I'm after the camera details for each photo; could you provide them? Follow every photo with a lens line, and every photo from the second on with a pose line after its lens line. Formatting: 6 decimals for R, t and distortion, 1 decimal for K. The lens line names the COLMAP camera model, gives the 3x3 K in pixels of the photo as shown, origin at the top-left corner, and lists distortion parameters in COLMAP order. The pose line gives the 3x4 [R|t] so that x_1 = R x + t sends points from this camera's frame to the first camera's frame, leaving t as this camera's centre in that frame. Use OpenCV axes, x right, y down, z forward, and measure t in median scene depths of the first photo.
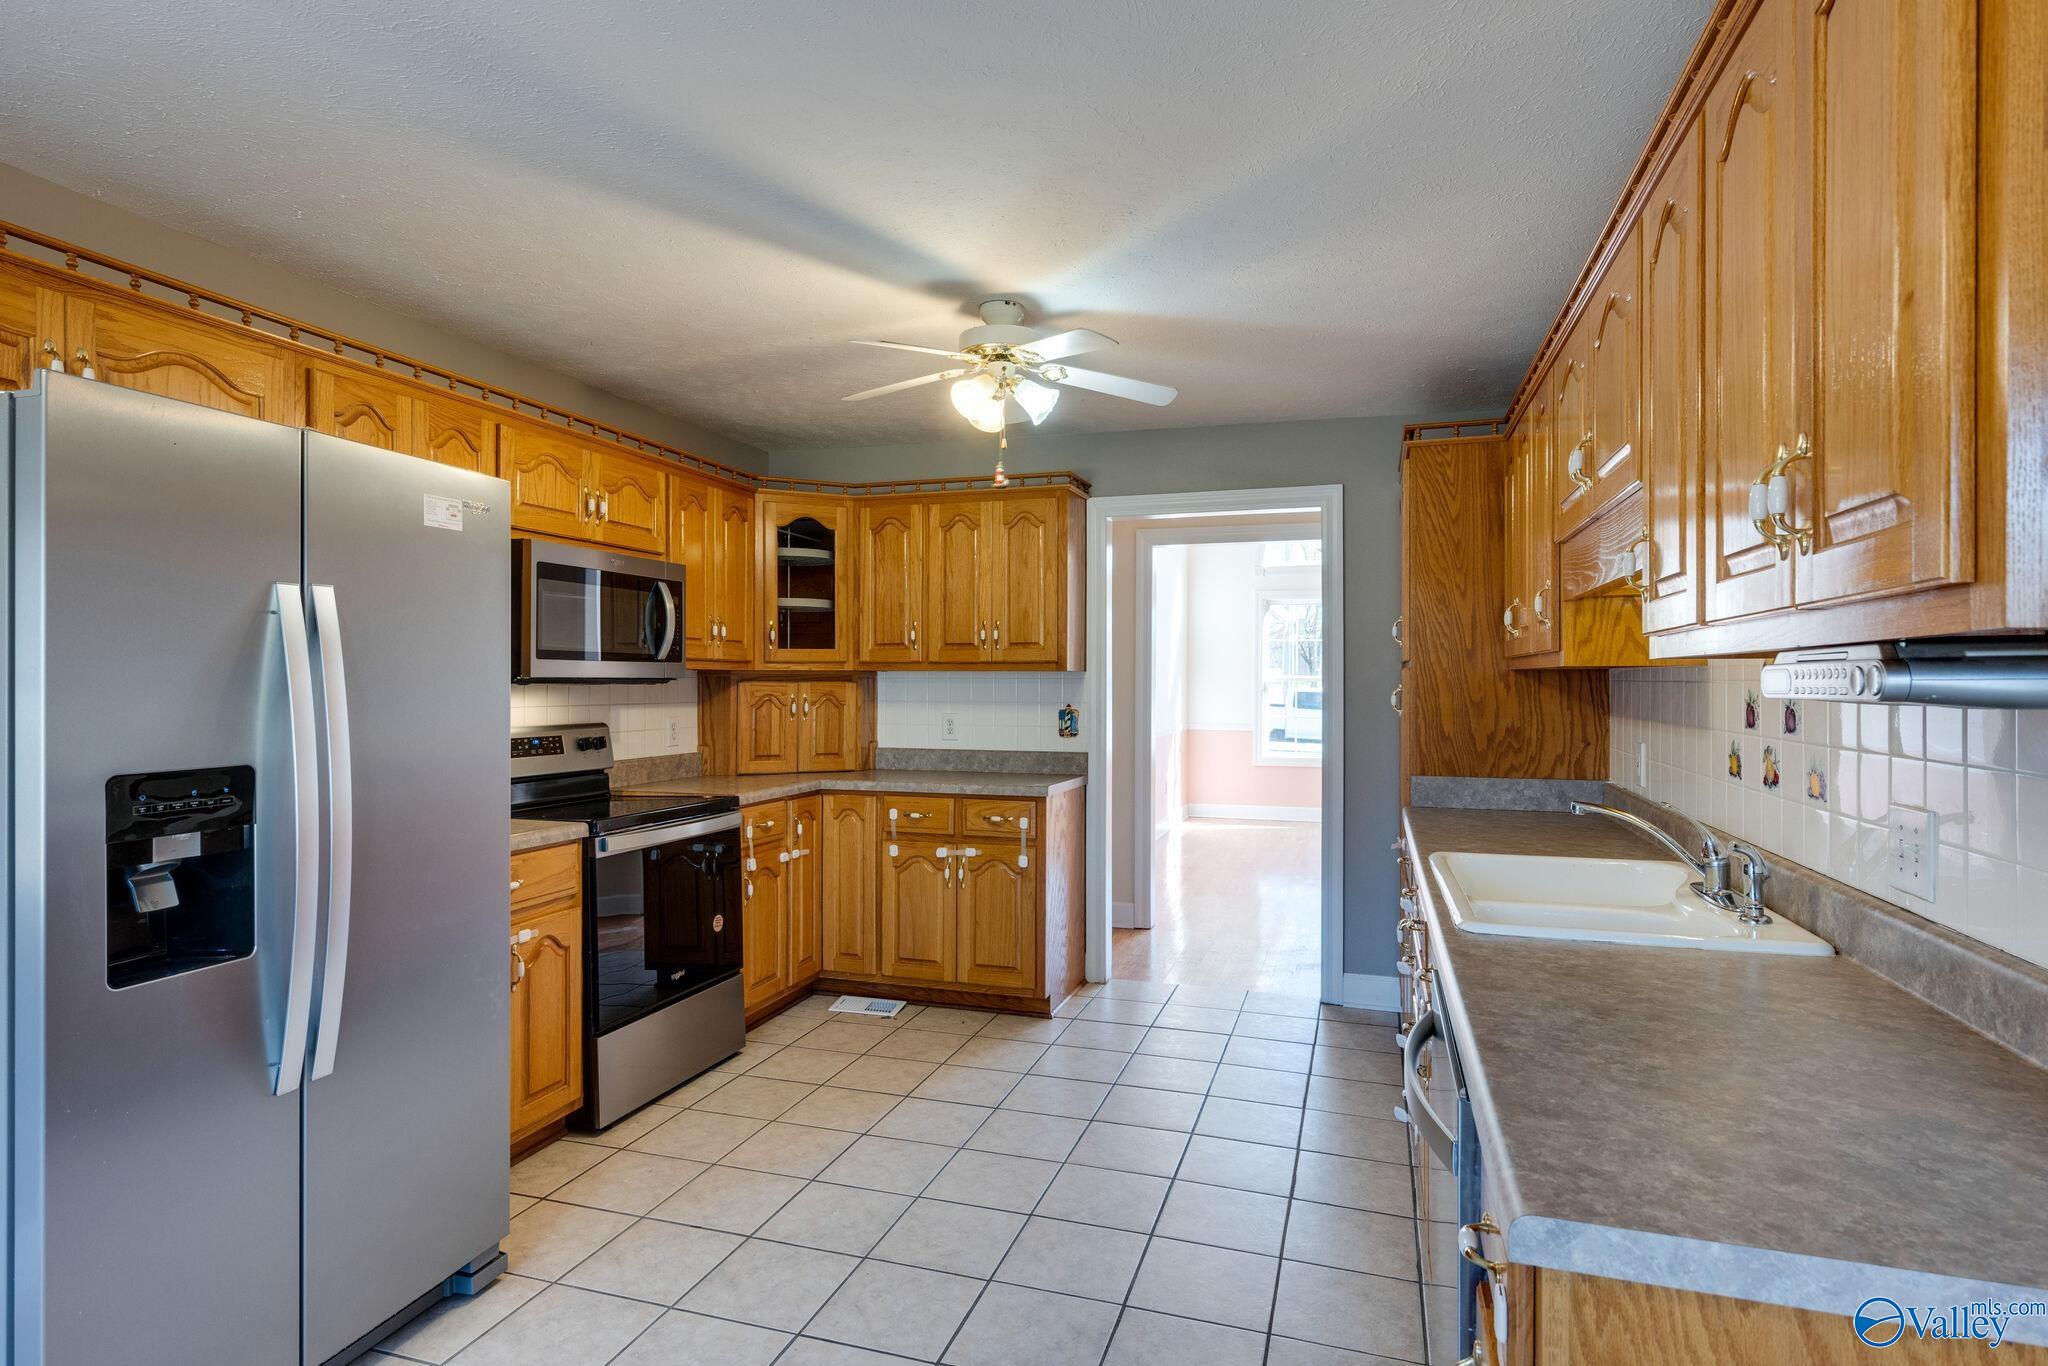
lens RADIAL K [[1080.1, 0, 1024.0], [0, 1080.1, 683.0], [0, 0, 1]] dist [0.000569, 0.000163]
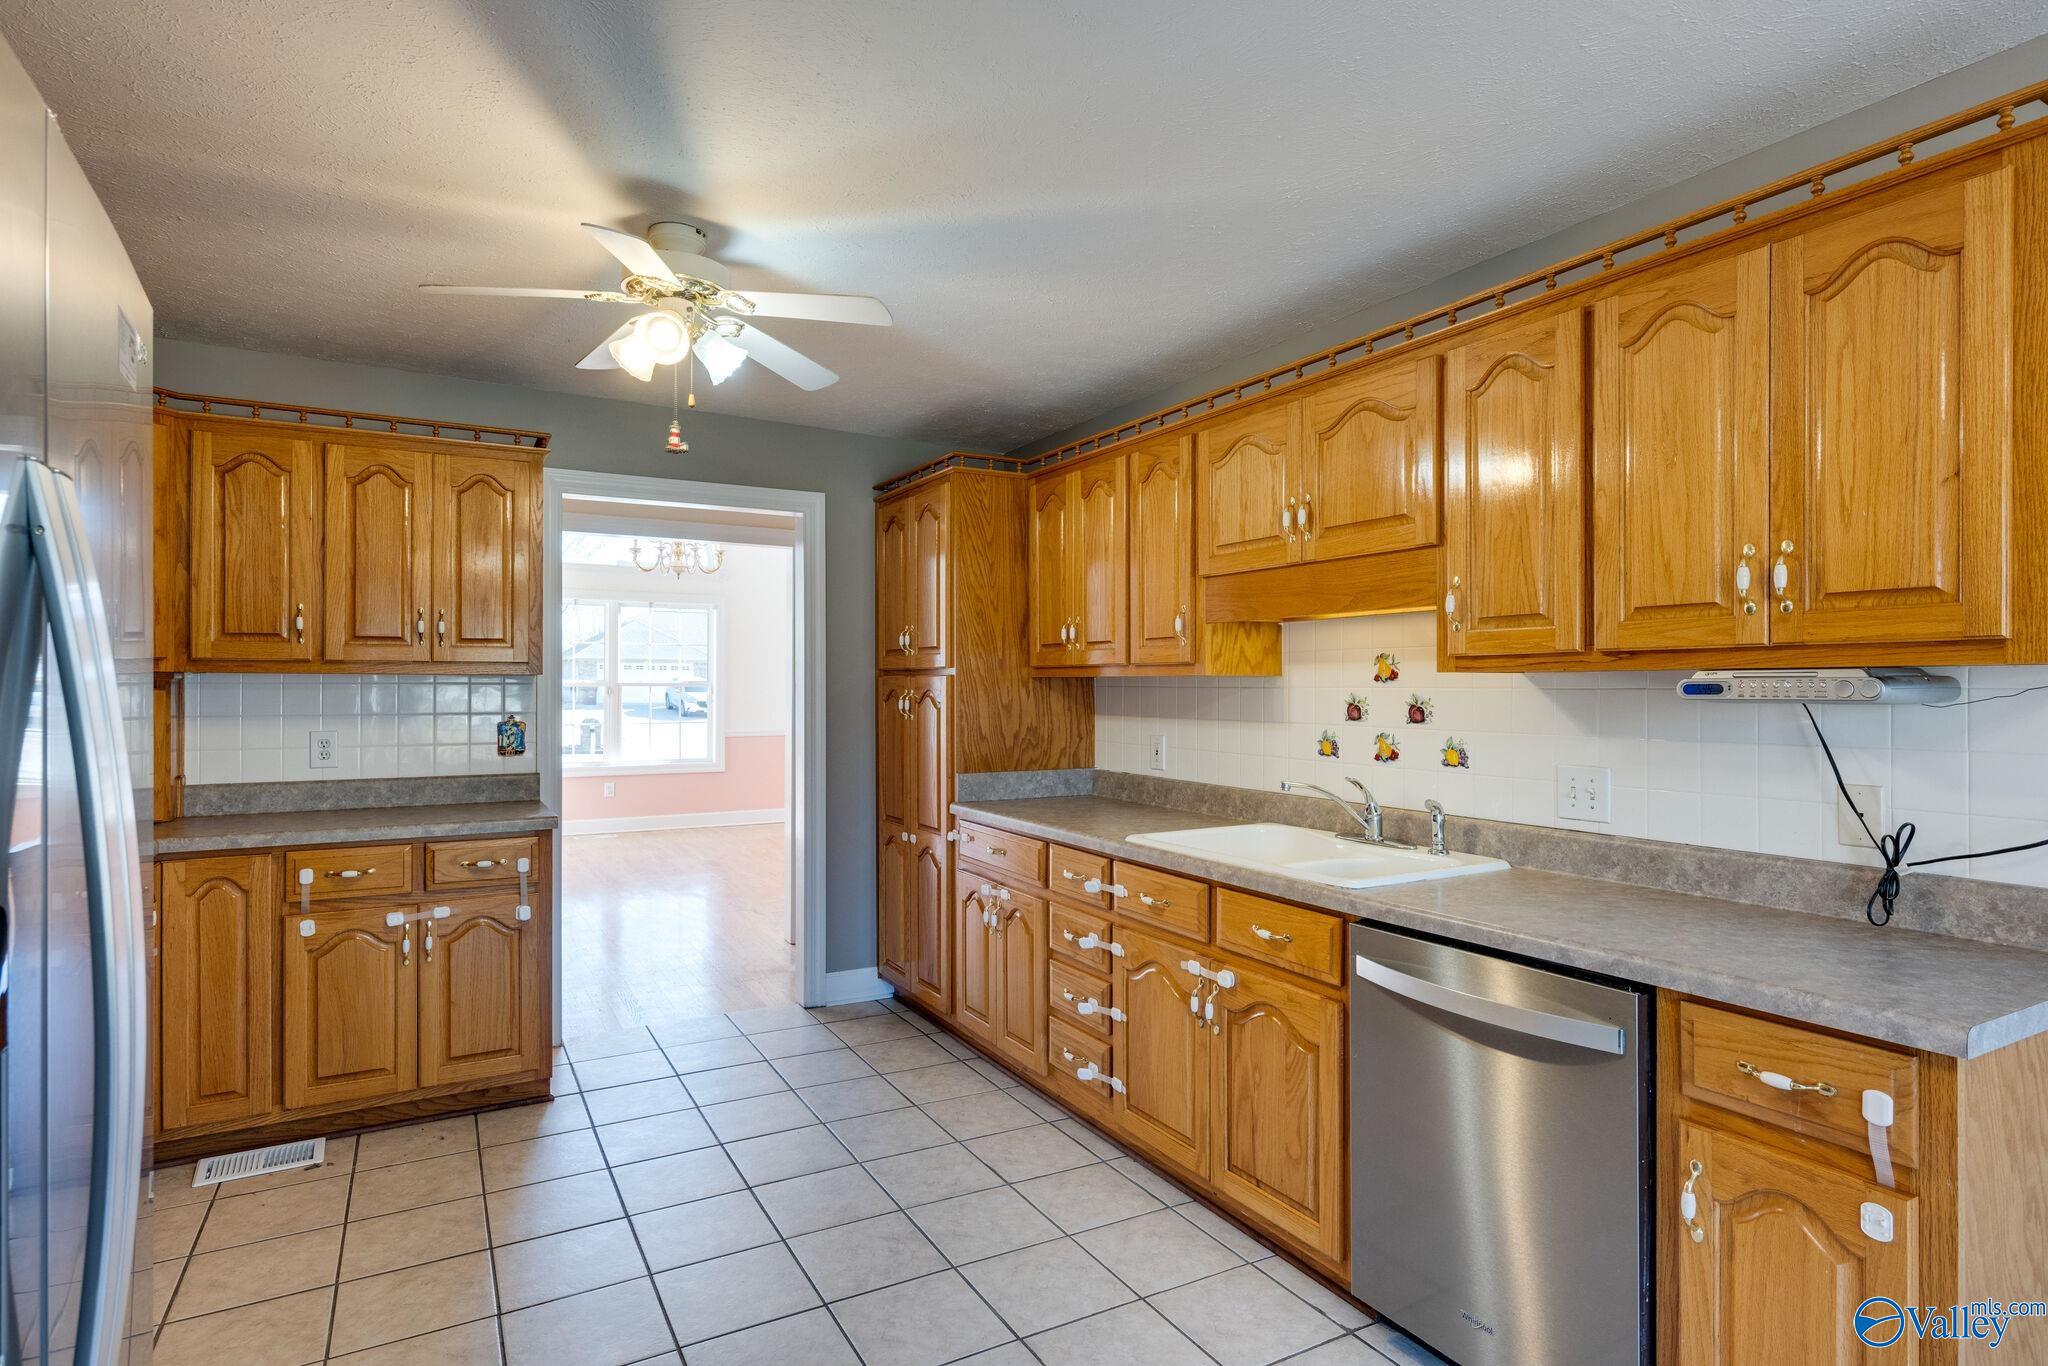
lens RADIAL K [[1056.1, 0, 1024.0], [0, 1056.1, 683.0], [0, 0, 1]] dist [-0.002121, -0.000748]
pose [[0.676606, 0.001122, 0.736345, -0.323612], [0.001821, 0.999993, -0.003197, -0.001922], [-0.736343, 0.003504, 0.676599, 0.196616]]
